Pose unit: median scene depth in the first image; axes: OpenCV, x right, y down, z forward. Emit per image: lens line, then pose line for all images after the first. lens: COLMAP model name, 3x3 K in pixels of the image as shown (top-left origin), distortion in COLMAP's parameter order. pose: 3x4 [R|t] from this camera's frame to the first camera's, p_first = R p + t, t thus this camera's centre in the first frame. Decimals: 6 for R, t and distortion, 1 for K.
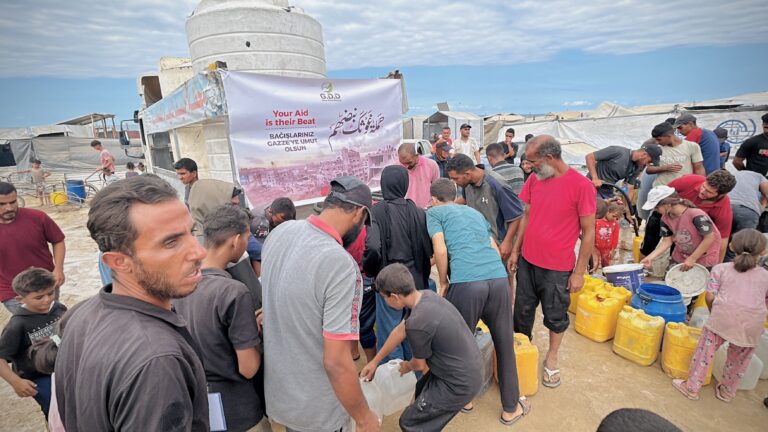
lens RADIAL K [[358.2, 0, 399.1], [0, 358.2, 217.6], [0, 0, 1]] dist [0.002471, 0.000247]
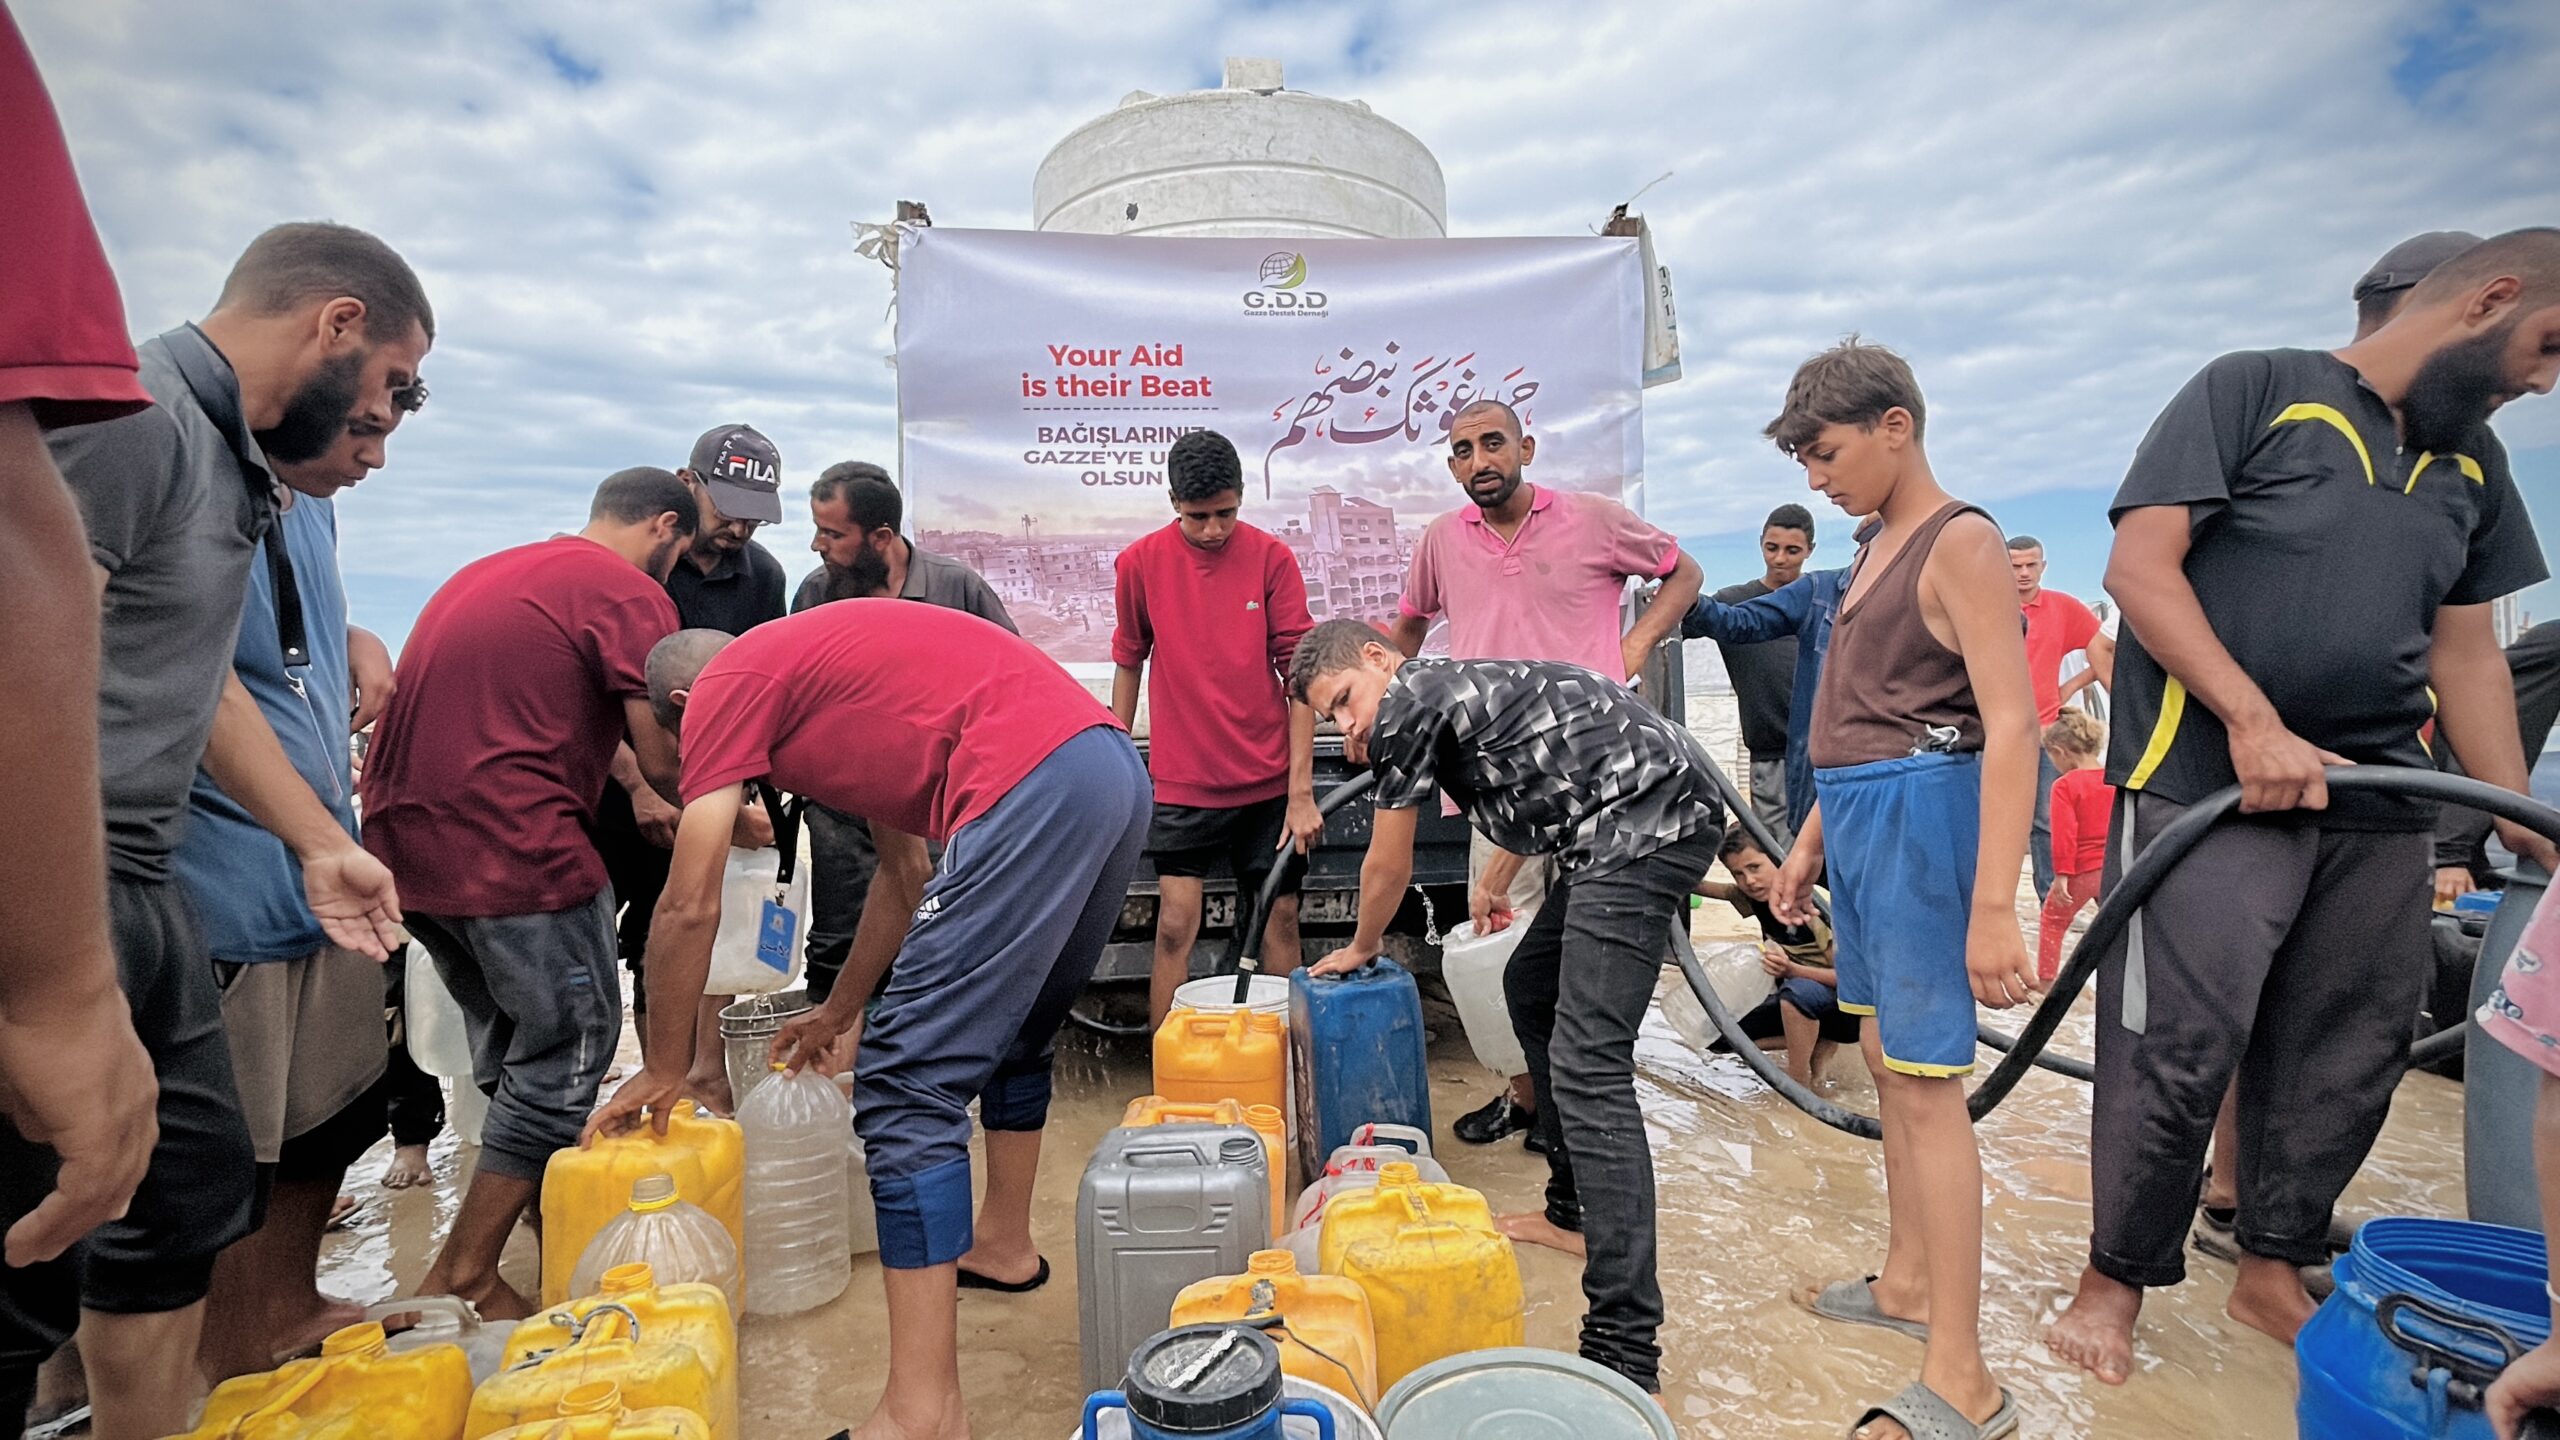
lens RADIAL K [[1193.9, 0, 1330.4], [0, 1193.9, 725.4], [0, 0, 1]] dist [0.002471, 0.000247]
pose [[0.812510, 0.024972, -0.582413, 0.380532], [-0.155274, 0.972260, -0.174931, 0.129034], [0.561888, 0.232566, 0.793848, 0.389583]]
